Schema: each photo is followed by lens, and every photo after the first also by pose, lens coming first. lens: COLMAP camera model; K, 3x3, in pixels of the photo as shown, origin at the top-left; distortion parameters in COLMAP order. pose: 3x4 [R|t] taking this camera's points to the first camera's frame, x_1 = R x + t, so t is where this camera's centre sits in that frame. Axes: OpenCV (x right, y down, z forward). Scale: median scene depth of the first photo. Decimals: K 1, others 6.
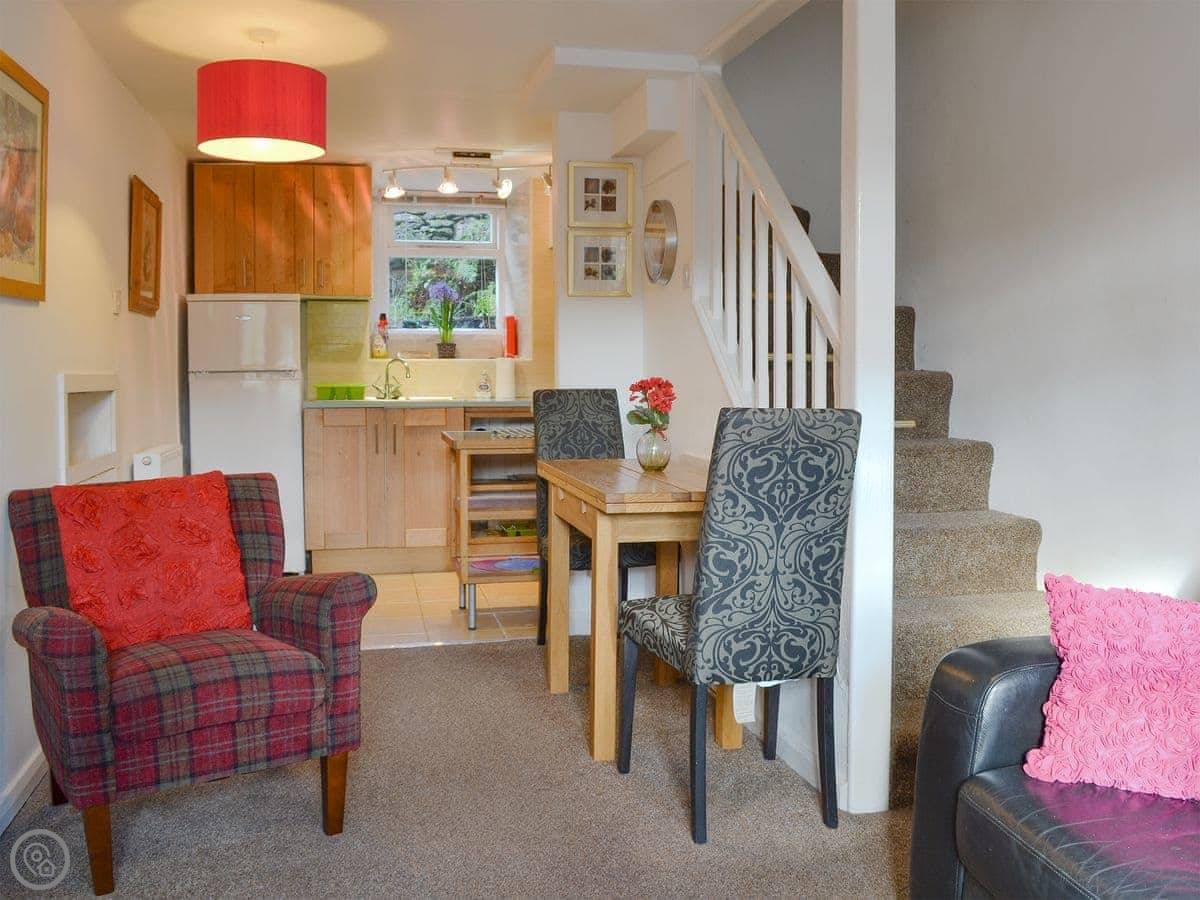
lens RADIAL K [[1107.4, 0, 642.7], [0, 1107.4, 392.7], [0, 0, 1]] dist [-0.068800, -0.002522]
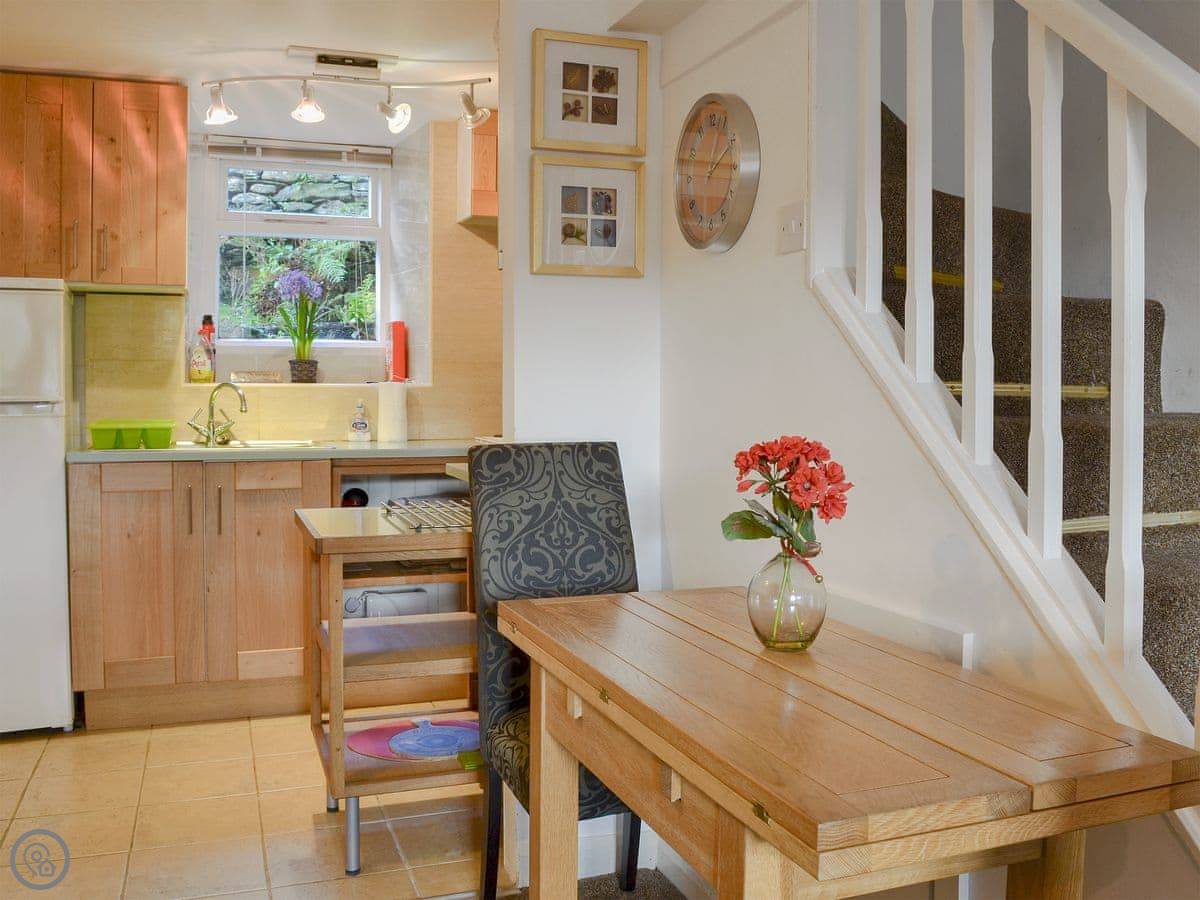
lens RADIAL K [[1107.4, 0, 642.7], [0, 1107.4, 392.7], [0, 0, 1]] dist [-0.068800, -0.002522]
pose [[0.992338, 0.001767, 0.123540, -0.081334], [0.000462, 0.999838, -0.018009, -0.018690], [-0.123552, 0.017928, 0.992176, 0.454397]]
